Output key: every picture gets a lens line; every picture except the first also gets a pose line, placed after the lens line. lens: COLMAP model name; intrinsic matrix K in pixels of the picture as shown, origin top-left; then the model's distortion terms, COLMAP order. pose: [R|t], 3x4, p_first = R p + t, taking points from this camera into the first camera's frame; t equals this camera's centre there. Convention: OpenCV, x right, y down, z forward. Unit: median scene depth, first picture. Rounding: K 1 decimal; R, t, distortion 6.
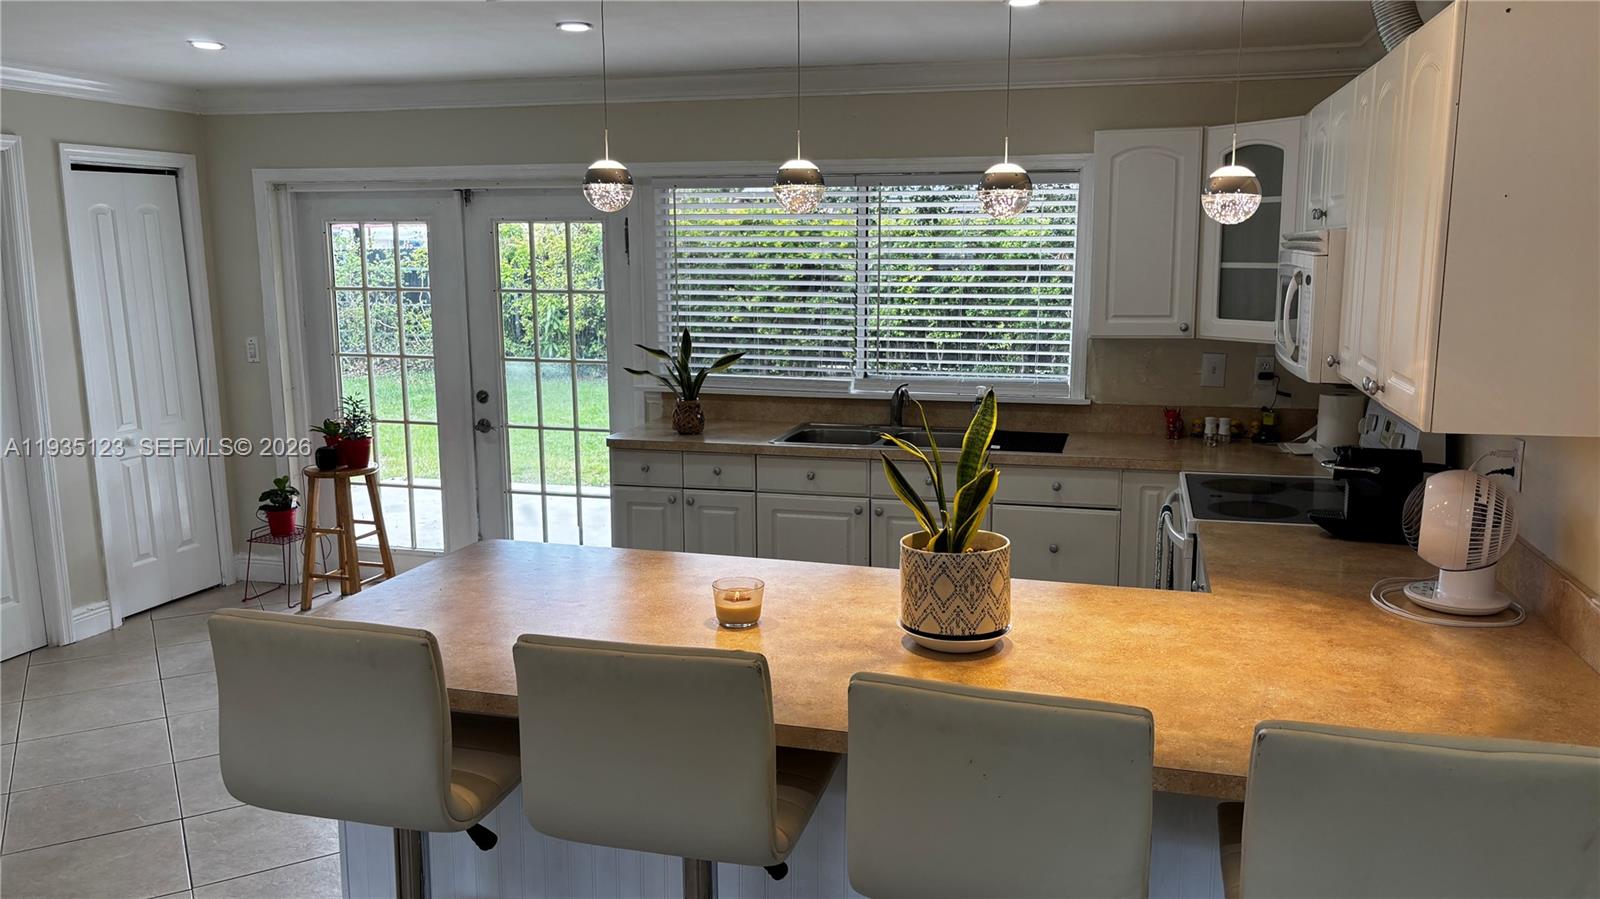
lens RADIAL K [[1202.2, 0, 793.1], [0, 1202.2, 459.8], [0, 0, 1]] dist [0.035417, -0.021076]
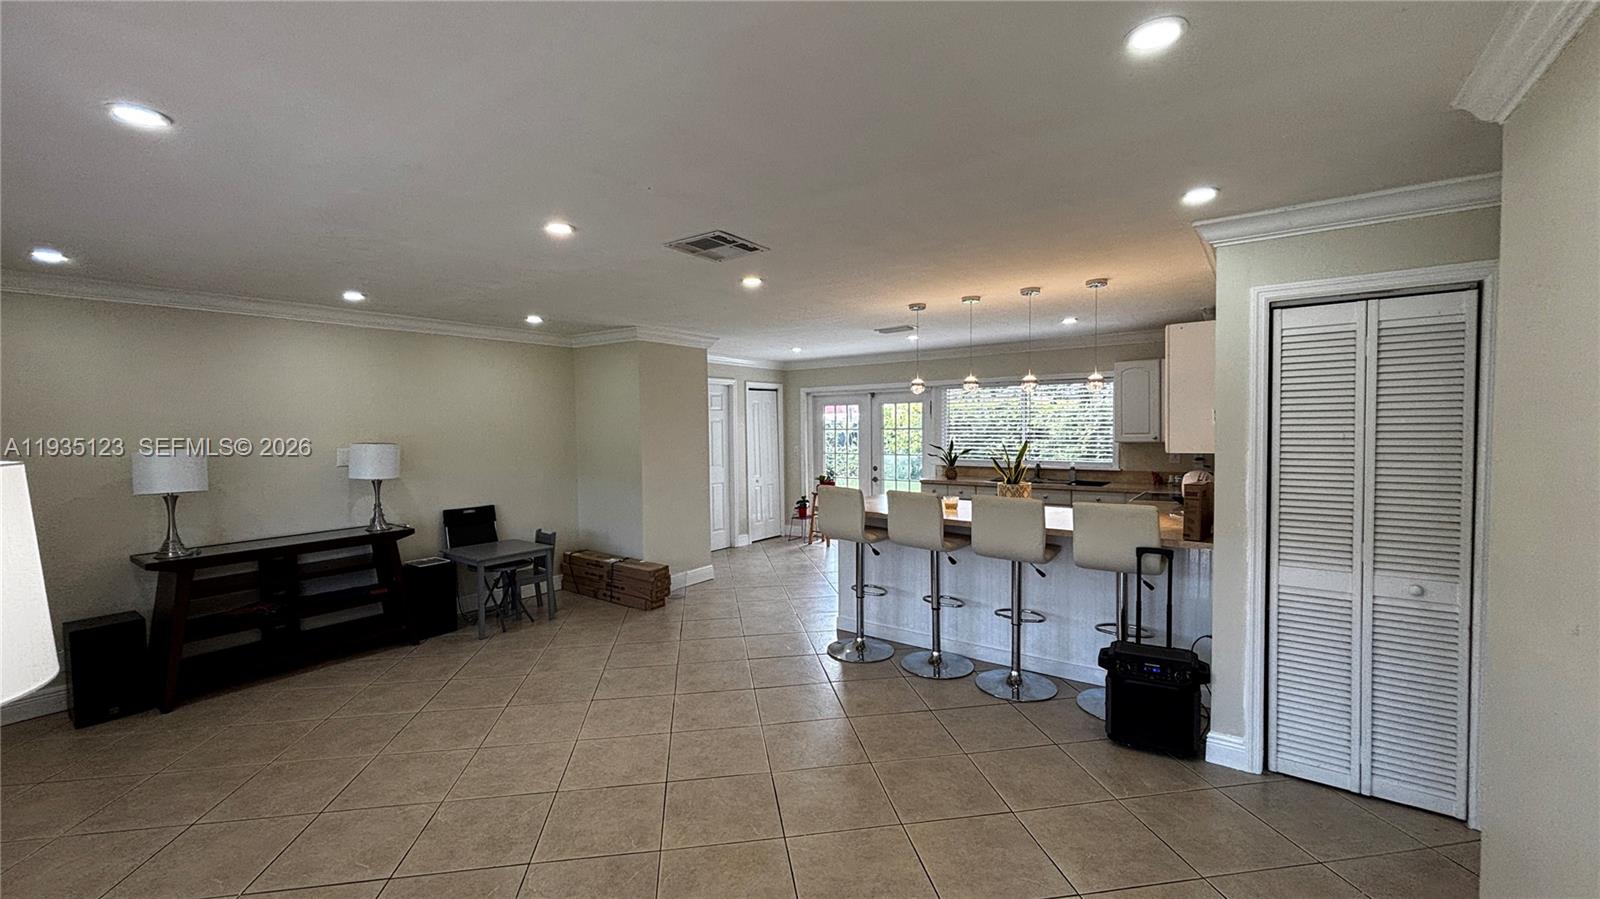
lens RADIAL K [[639.8, 0, 795.9], [0, 639.8, 450.3], [0, 0, 1]] dist [-0.002940, -0.000883]
pose [[0.930338, 0.001647, -0.366700, 0.103170], [-0.051489, 0.990670, -0.126179, 0.101253], [0.363071, 0.136270, 0.921743, -0.394703]]
